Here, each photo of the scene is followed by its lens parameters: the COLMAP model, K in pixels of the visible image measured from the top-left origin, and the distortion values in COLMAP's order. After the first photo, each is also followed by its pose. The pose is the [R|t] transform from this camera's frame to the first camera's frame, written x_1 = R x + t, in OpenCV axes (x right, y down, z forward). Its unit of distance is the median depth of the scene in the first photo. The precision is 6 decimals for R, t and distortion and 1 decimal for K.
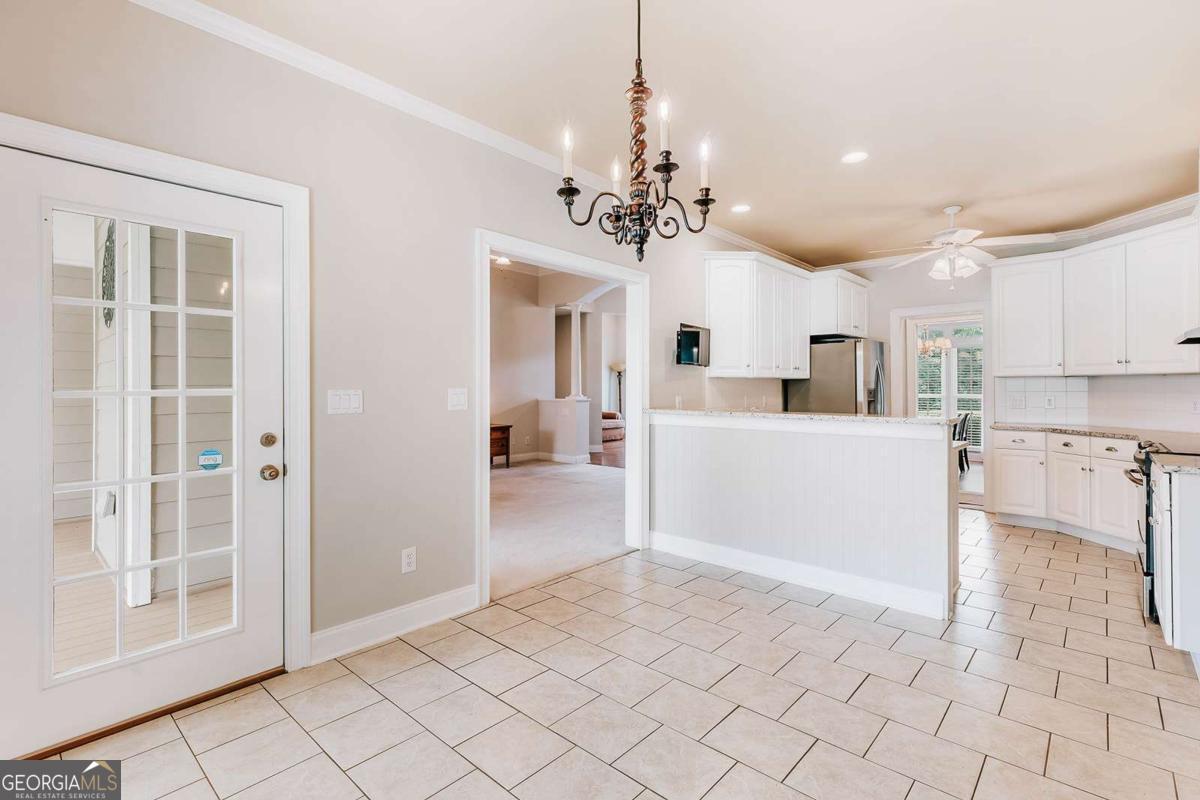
lens RADIAL K [[548.1, 0, 597.1], [0, 548.1, 392.4], [0, 0, 1]] dist [0.000202, 0.000179]
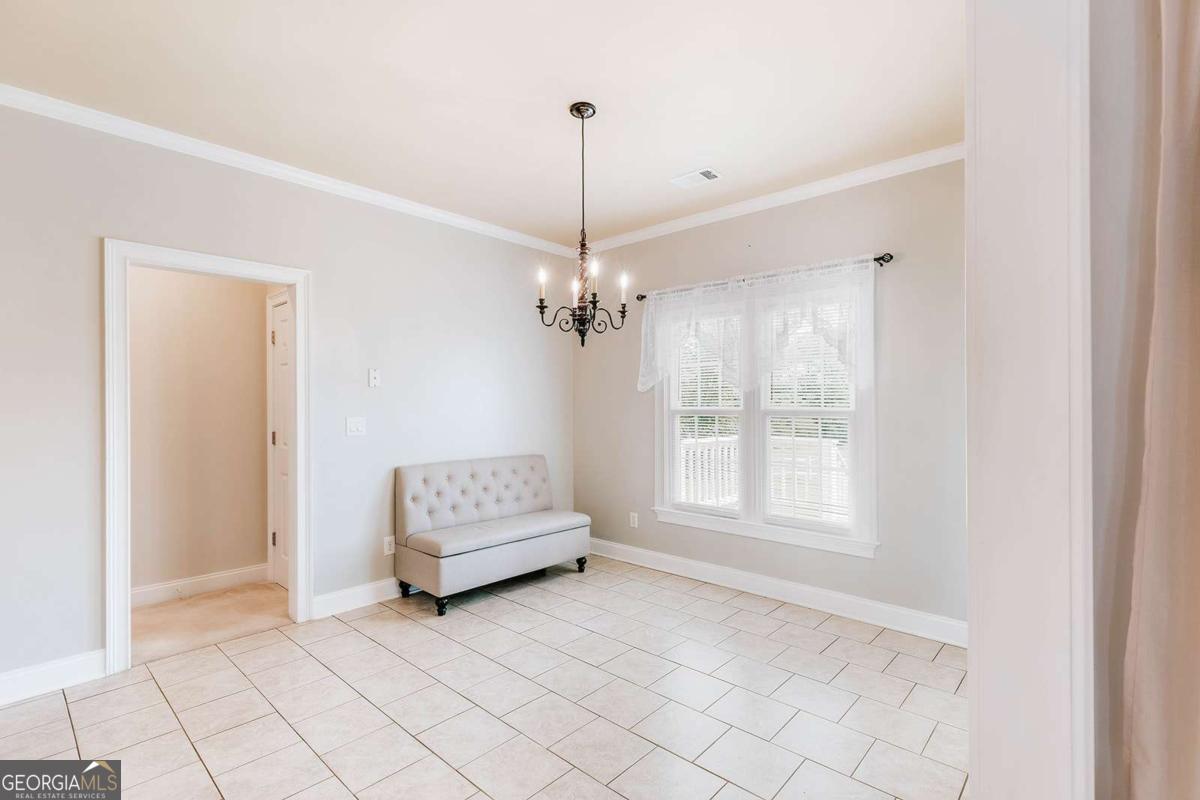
lens RADIAL K [[555.8, 0, 600.0], [0, 555.8, 398.1], [0, 0, 1]] dist [0.010194, -0.000081]
pose [[-0.999825, 0.005734, 0.017807, -0.002067], [0.005712, 0.999983, -0.001276, -0.027383], [-0.017814, -0.001174, -0.999841, 1.038775]]
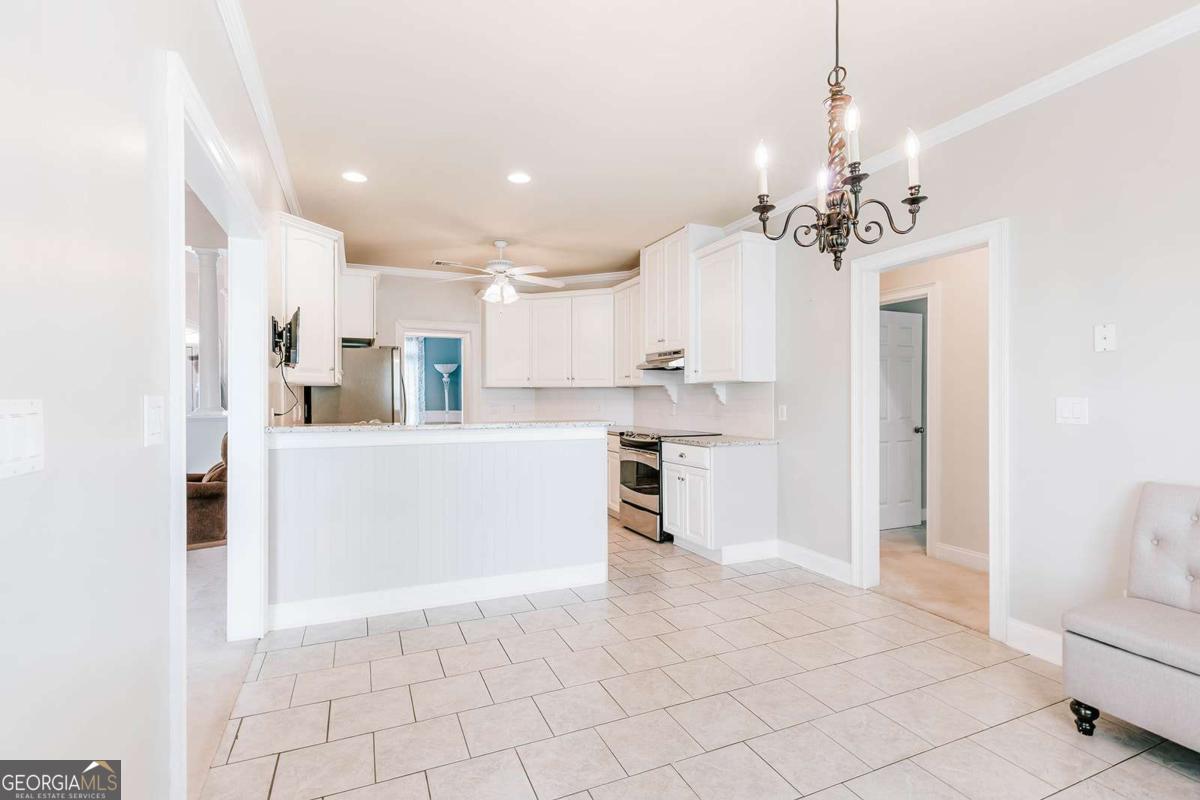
lens RADIAL K [[555.8, 0, 600.0], [0, 555.8, 398.1], [0, 0, 1]] dist [0.010194, -0.000081]
pose [[0.410028, -0.000327, 0.912073, -0.390950], [0.005812, 0.999981, -0.002255, -0.000202], [-0.912055, 0.006225, 0.410021, 0.365268]]
